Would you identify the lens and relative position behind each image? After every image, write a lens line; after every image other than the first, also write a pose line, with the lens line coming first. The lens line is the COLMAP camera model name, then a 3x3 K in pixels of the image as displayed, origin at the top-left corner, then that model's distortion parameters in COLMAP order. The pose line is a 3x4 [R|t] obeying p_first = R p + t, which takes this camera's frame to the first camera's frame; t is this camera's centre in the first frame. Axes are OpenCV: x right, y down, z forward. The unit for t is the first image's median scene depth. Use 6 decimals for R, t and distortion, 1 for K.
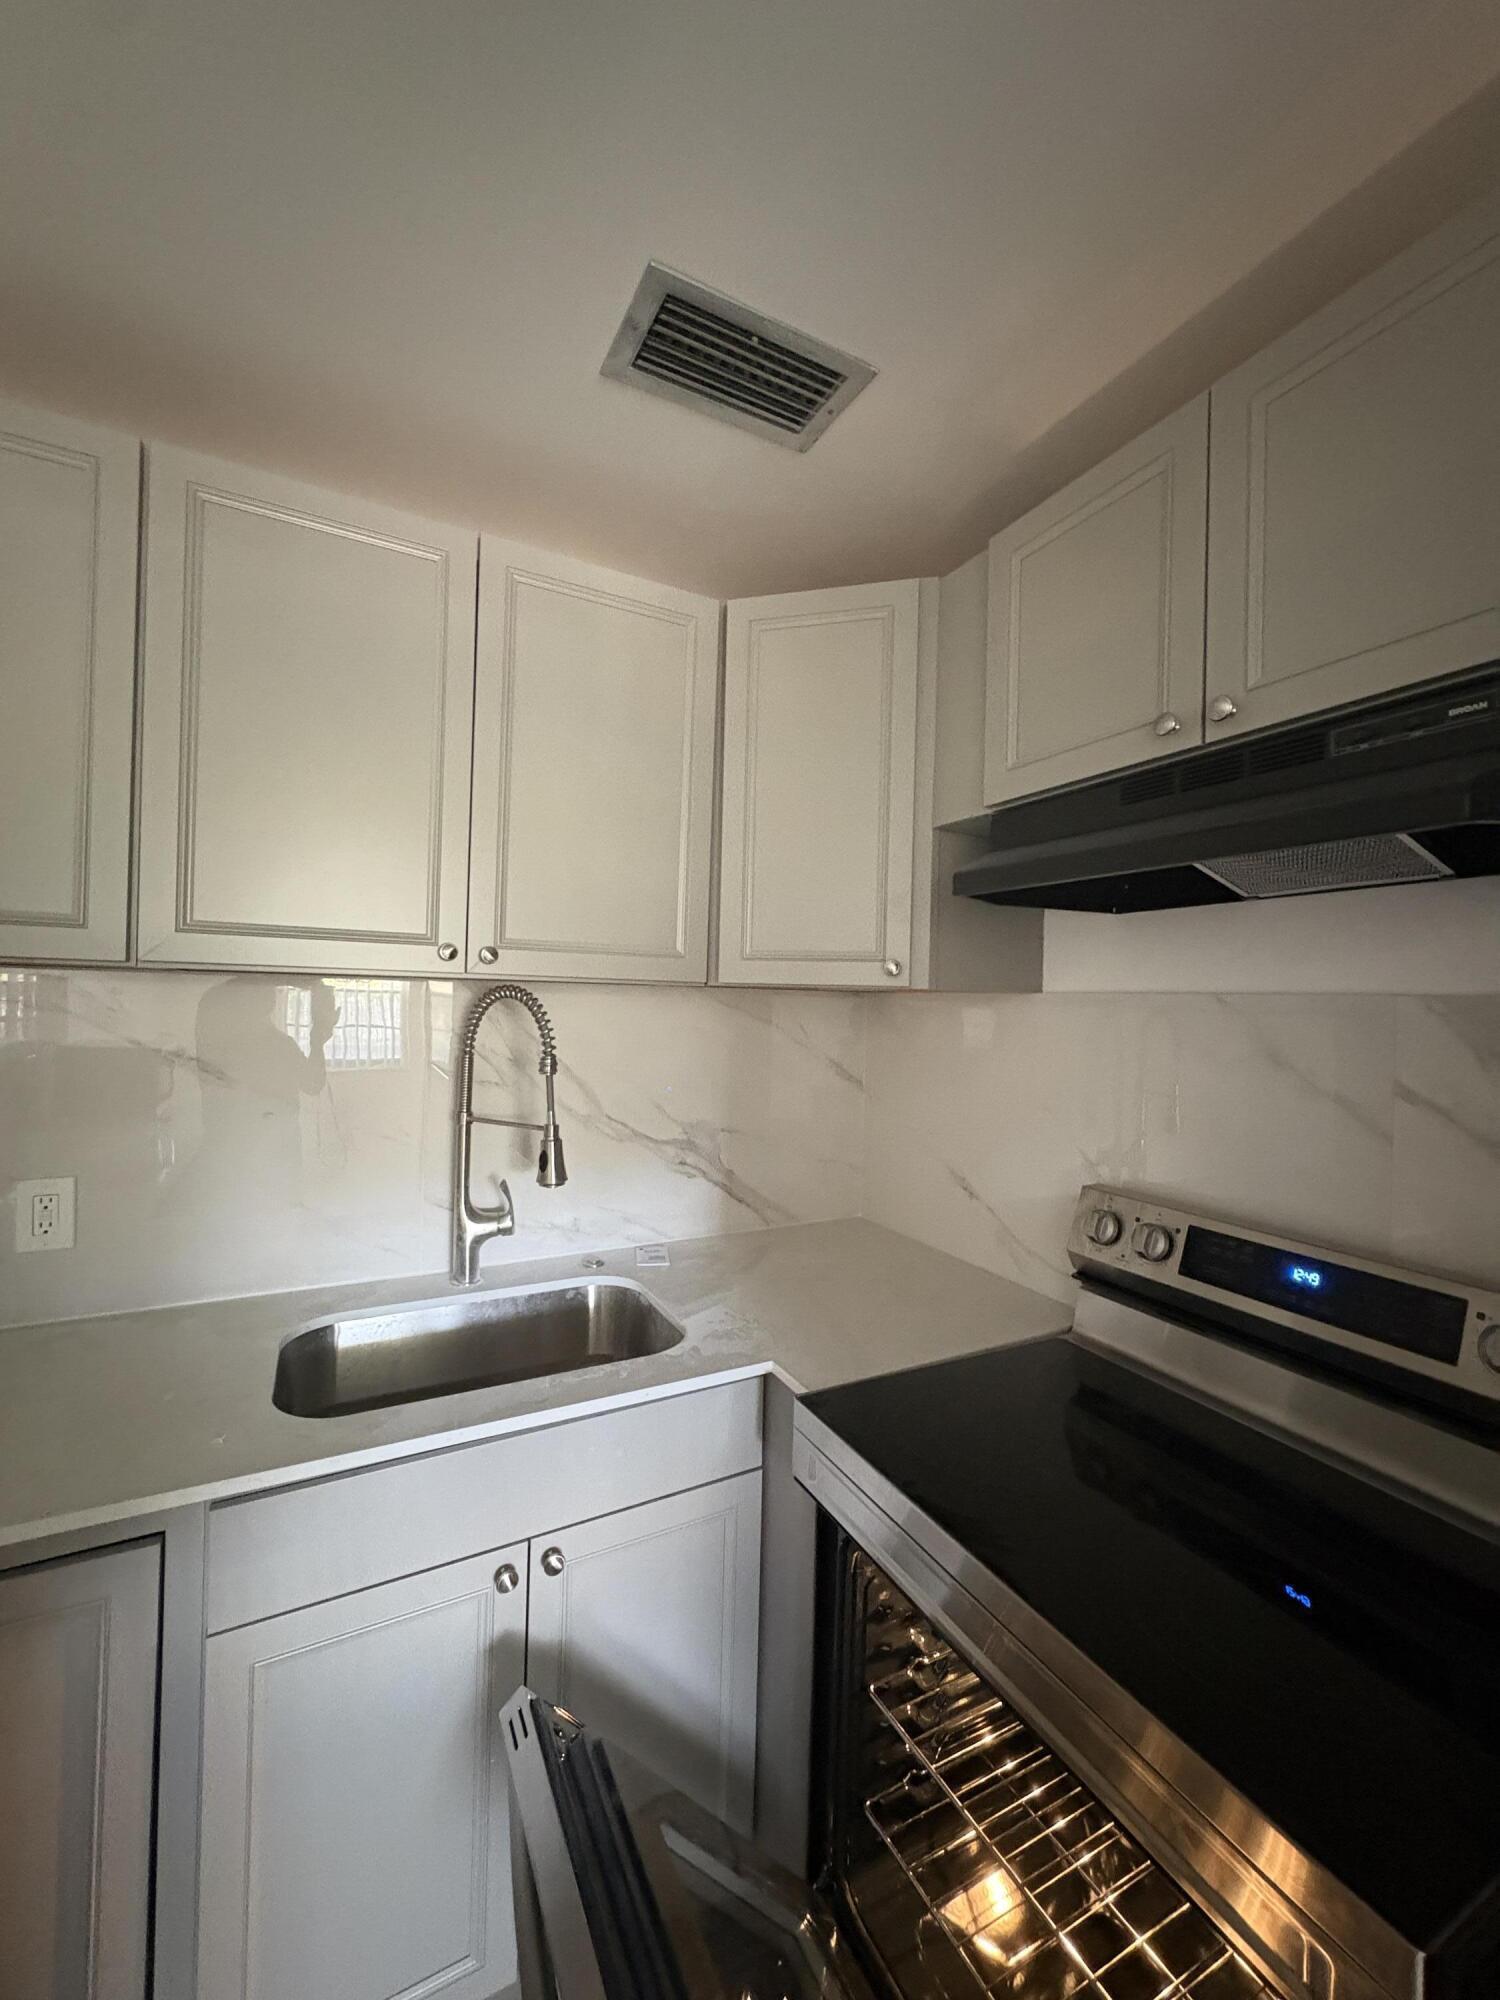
lens RADIAL K [[799.1, 0, 757.1], [0, 799.1, 993.9], [0, 0, 1]] dist [-0.004309, -0.000204]
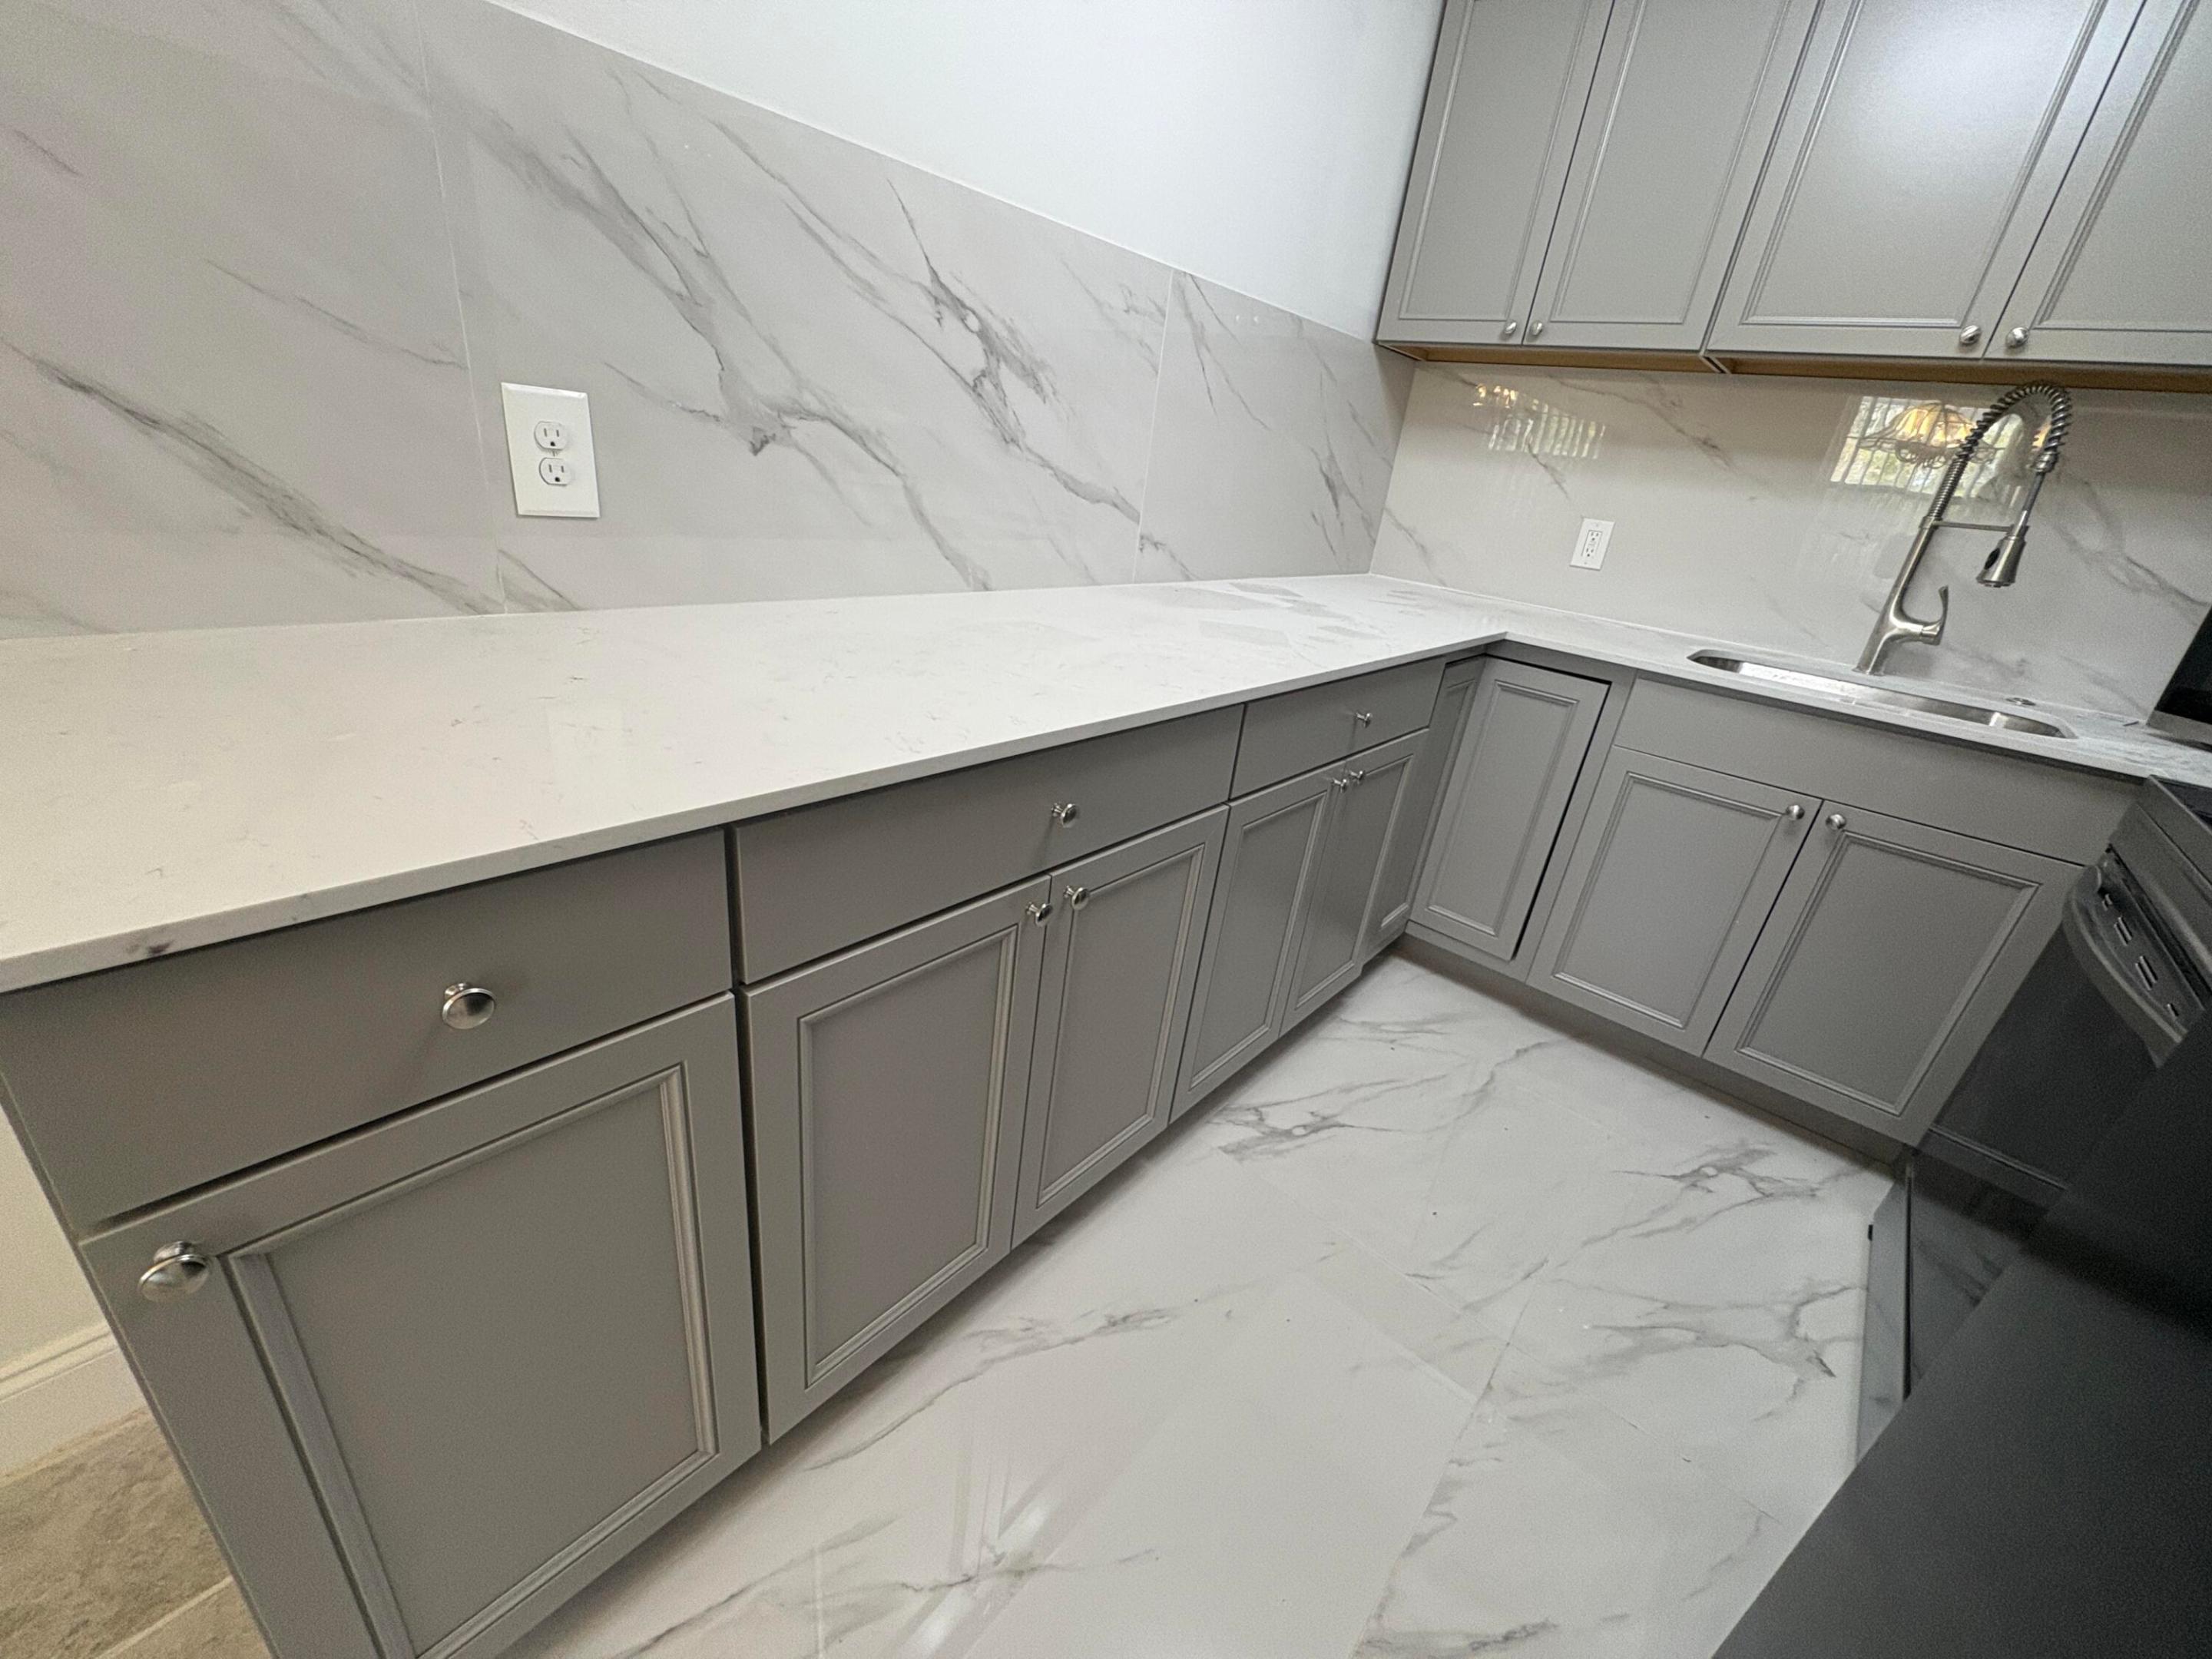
lens RADIAL K [[885.3, 0, 1102.2], [0, 885.3, 823.6], [0, 0, 1]] dist [0.007121, -0.000919]
pose [[0.363912, 0.386055, -0.847661, 0.440611], [-0.104279, 0.921226, 0.374791, 0.212099], [0.925577, -0.047997, 0.375503, -0.558320]]
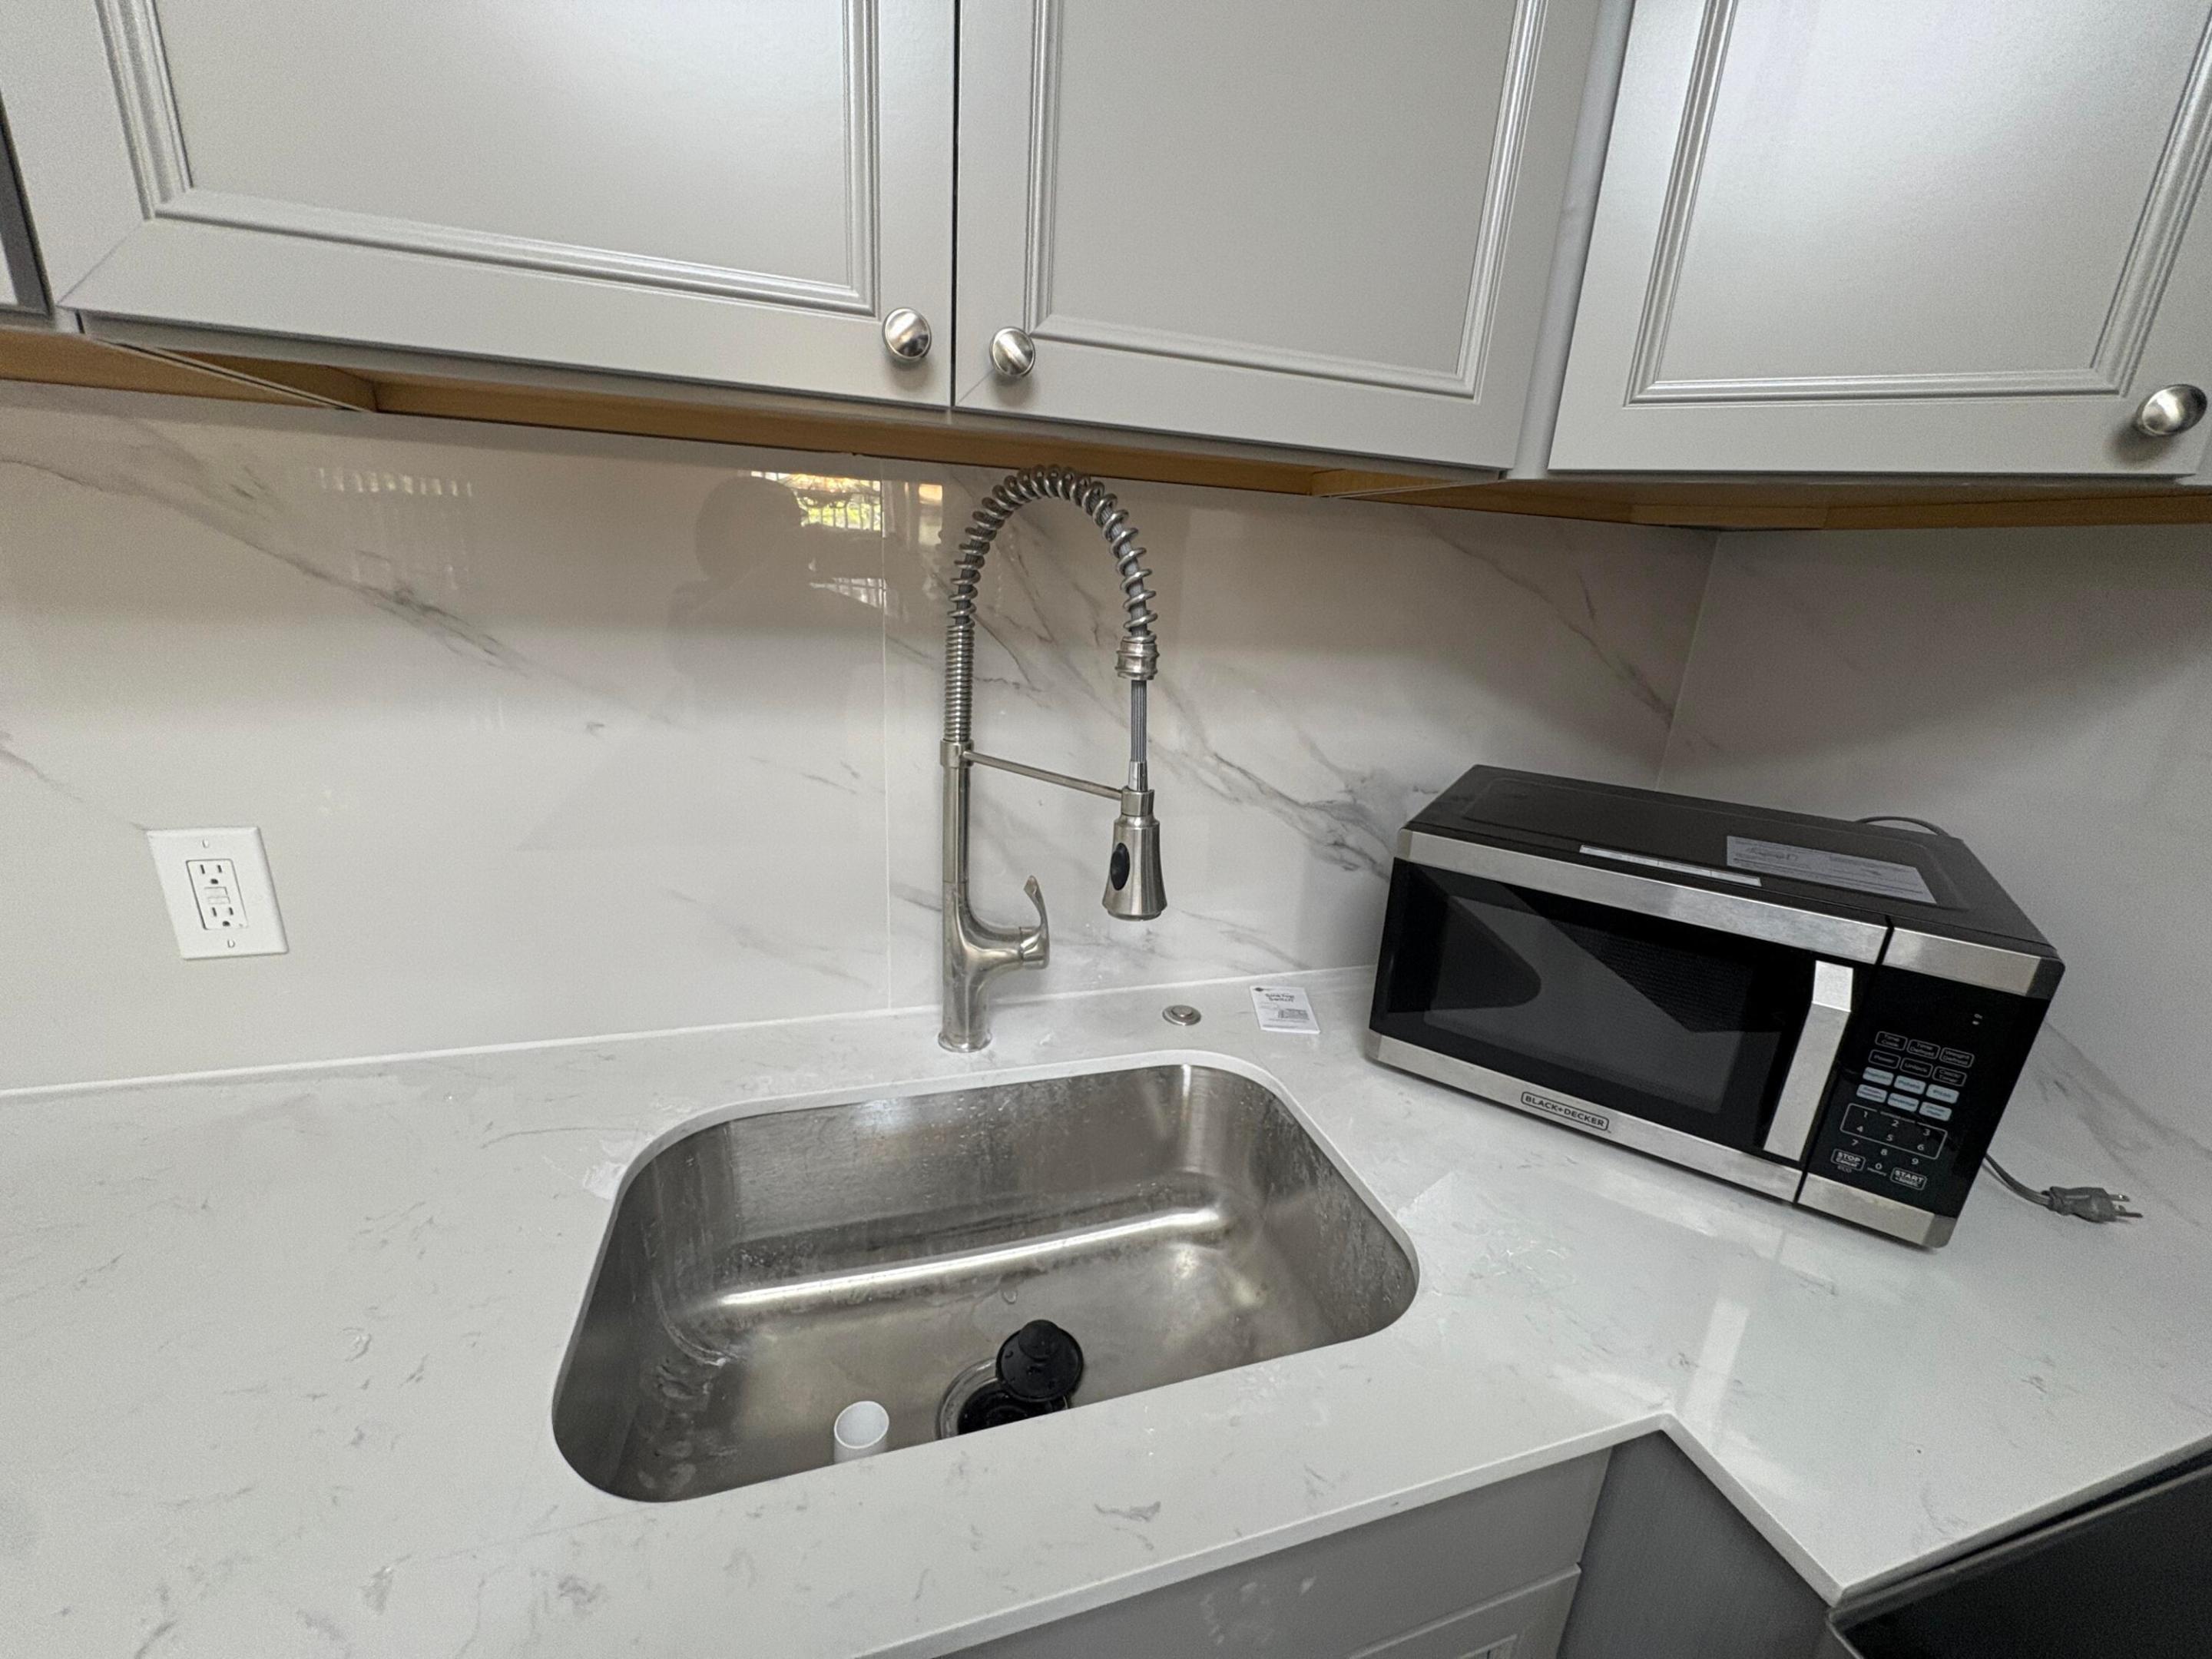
lens RADIAL K [[885.3, 0, 1103.2], [0, 885.3, 827.8], [0, 0, 1]] dist [0.007121, -0.000919]
pose [[0.981424, 0.083810, -0.172574, -0.189347], [-0.030045, 0.955576, 0.293209, 0.036553], [0.189482, -0.282578, 0.940344, 0.516825]]
